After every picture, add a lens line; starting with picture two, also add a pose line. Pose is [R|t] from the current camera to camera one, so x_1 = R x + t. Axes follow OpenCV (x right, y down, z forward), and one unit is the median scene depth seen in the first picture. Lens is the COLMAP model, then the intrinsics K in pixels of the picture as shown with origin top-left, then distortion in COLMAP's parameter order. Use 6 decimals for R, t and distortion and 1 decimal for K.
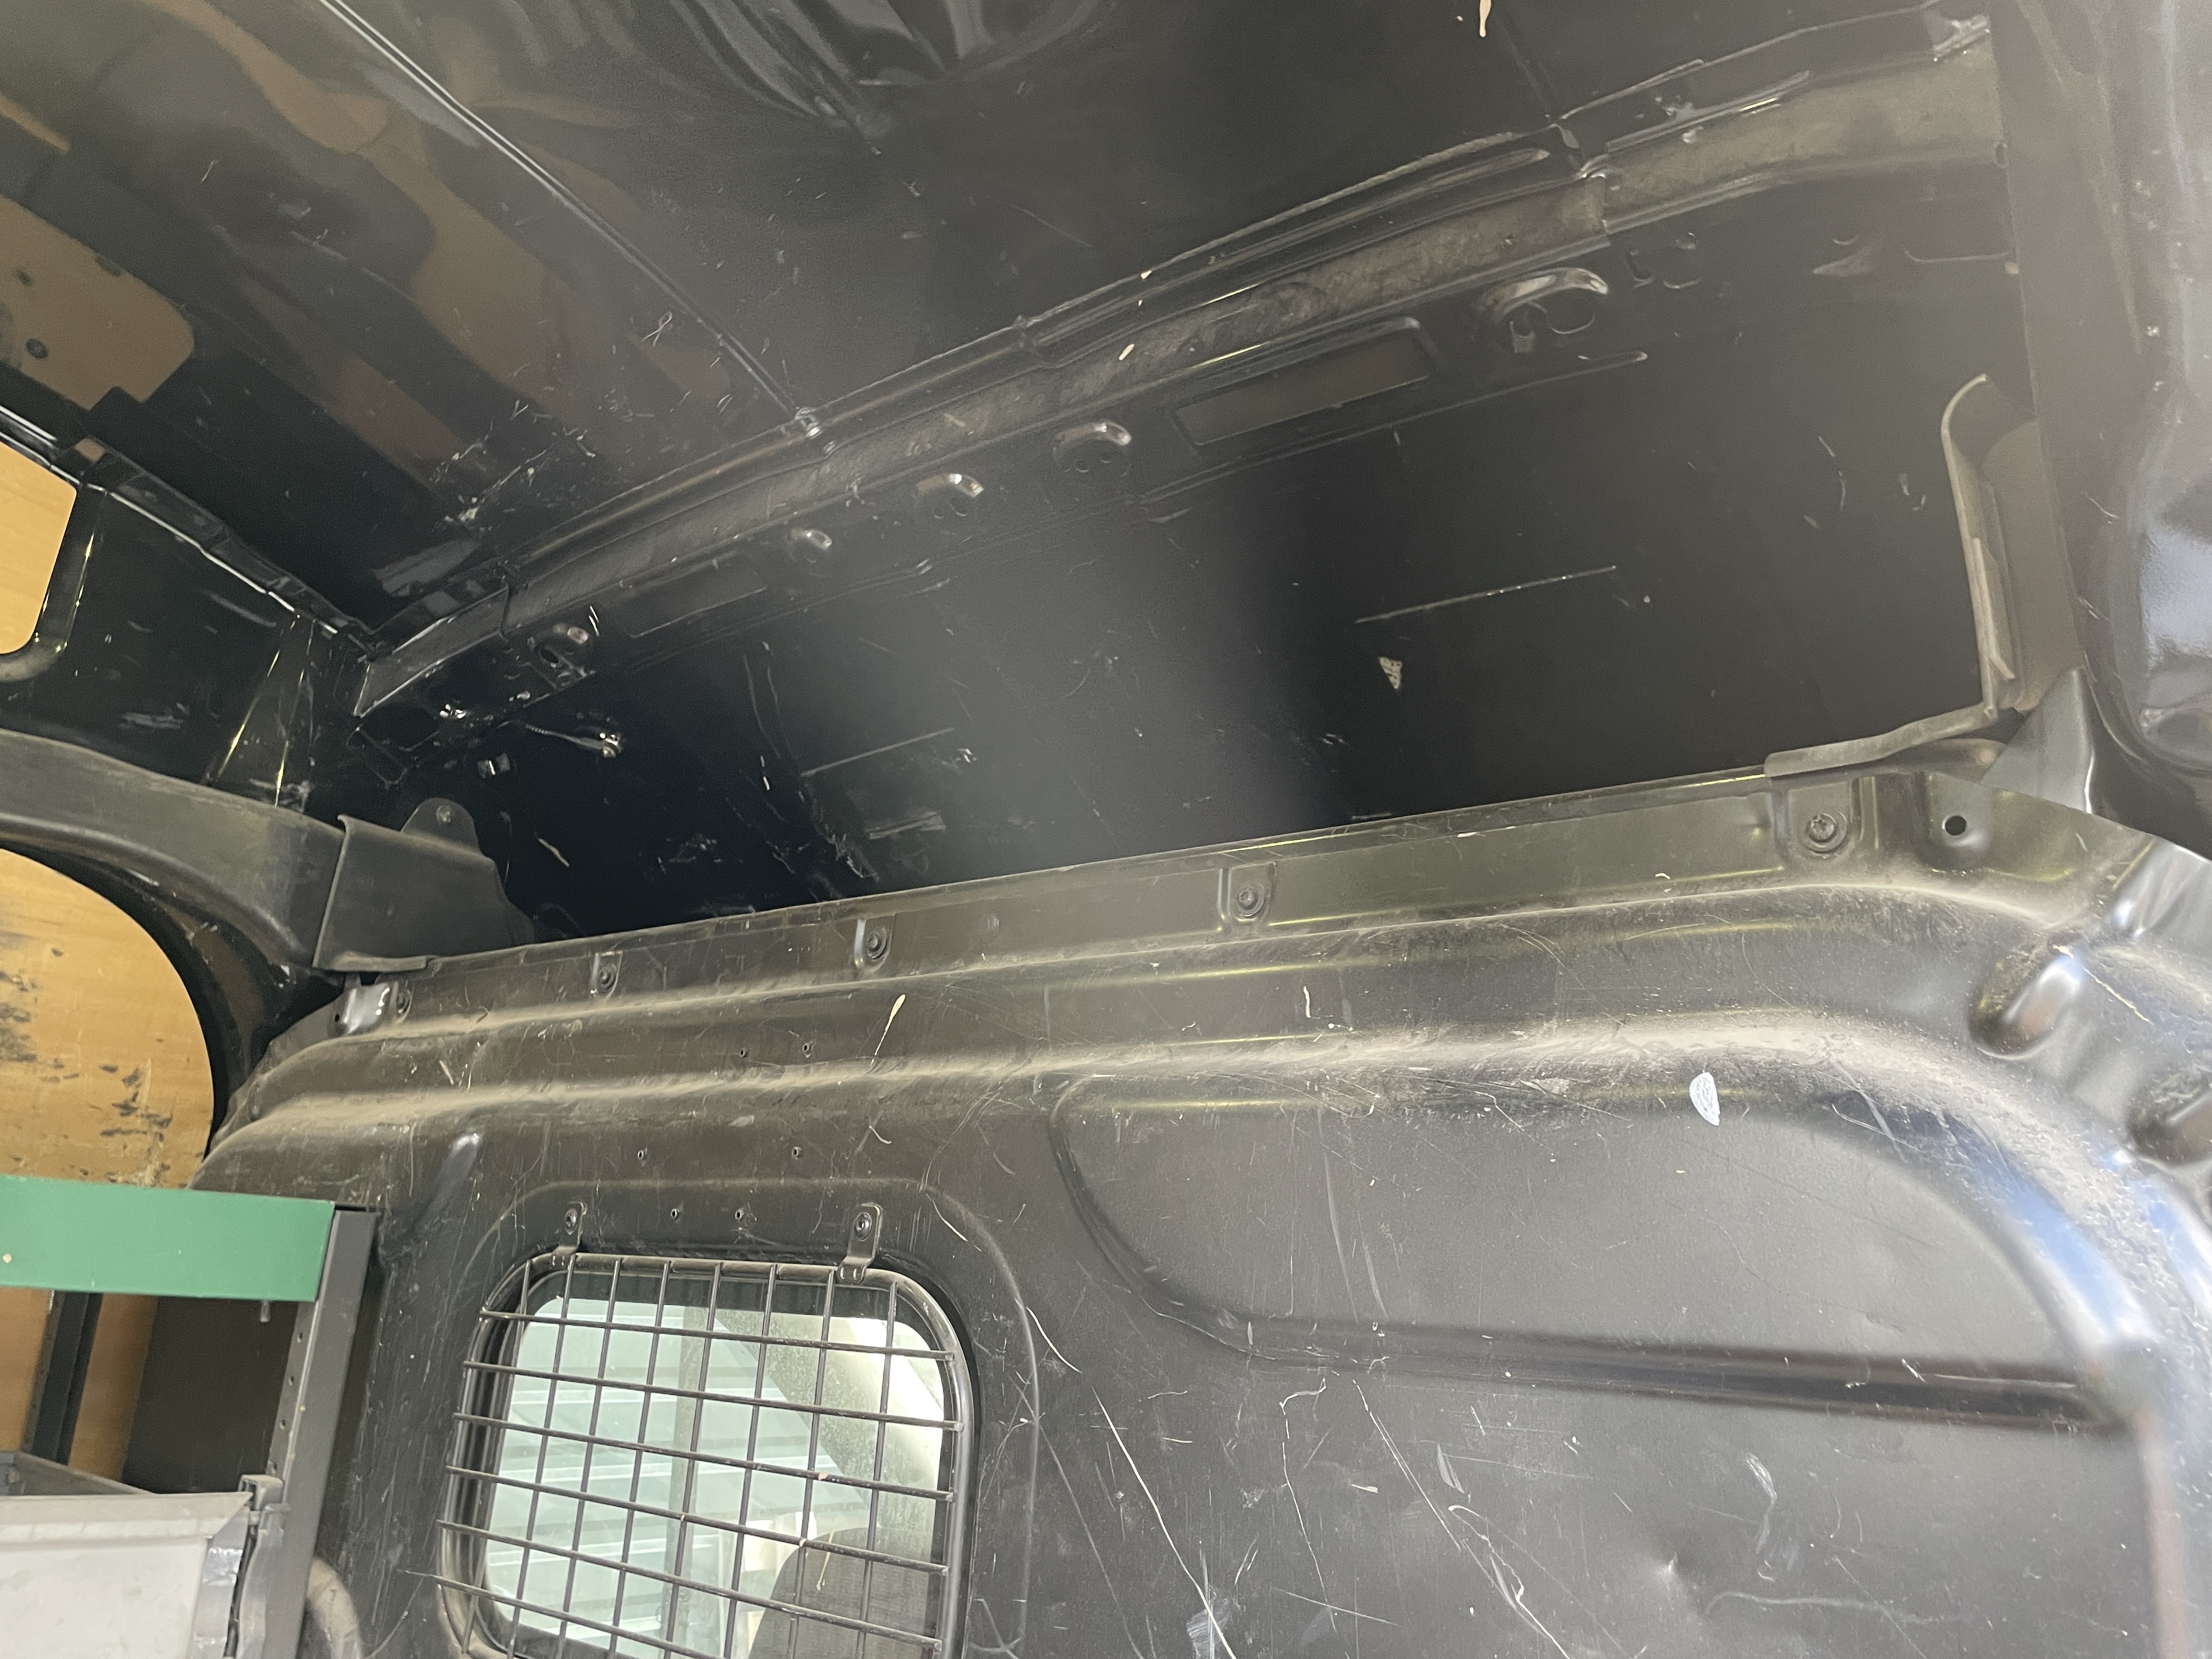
lens RADIAL K [[1683.5, 0, 1119.6], [0, 1683.5, 813.0], [0, 0, 1]] dist [0.086725, -0.116236]
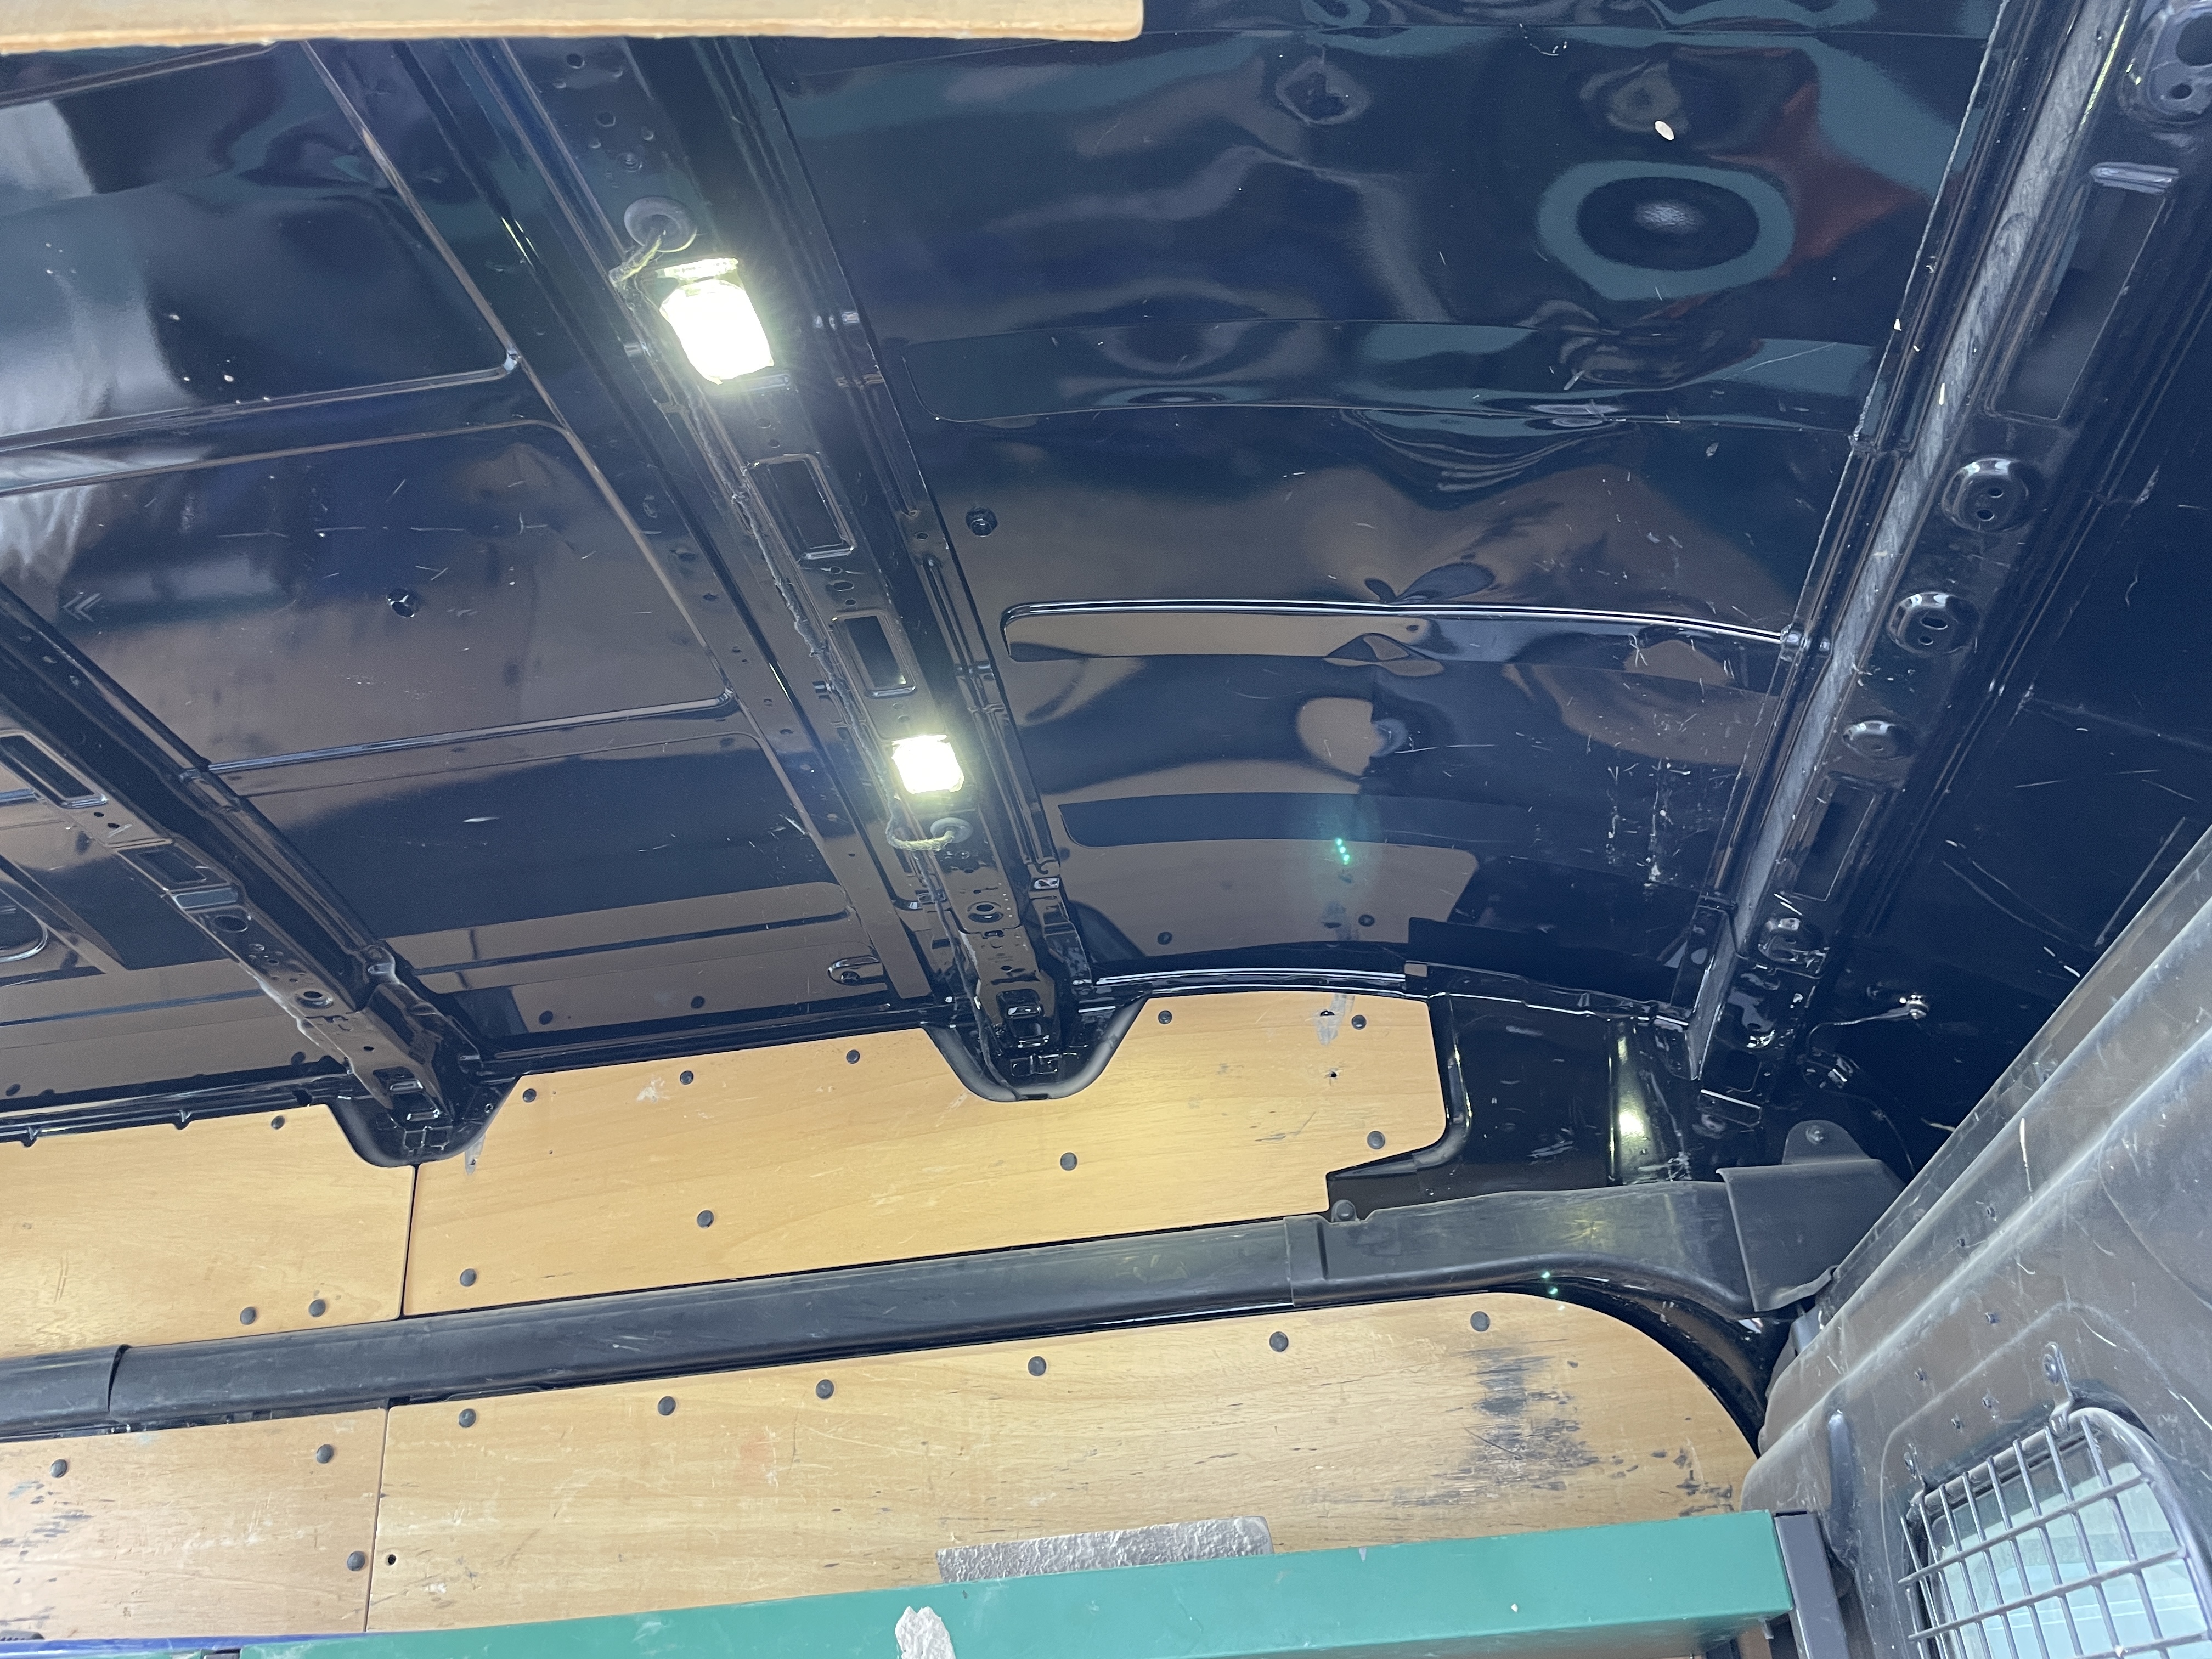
lens RADIAL K [[1683.5, 0, 1122.1], [0, 1683.5, 809.7], [0, 0, 1]] dist [0.086725, -0.116236]
pose [[0.519145, -0.510572, -0.685423, 0.218141], [0.329822, 0.859517, -0.390445, 0.107045], [0.788484, -0.023370, 0.614612, 0.035415]]
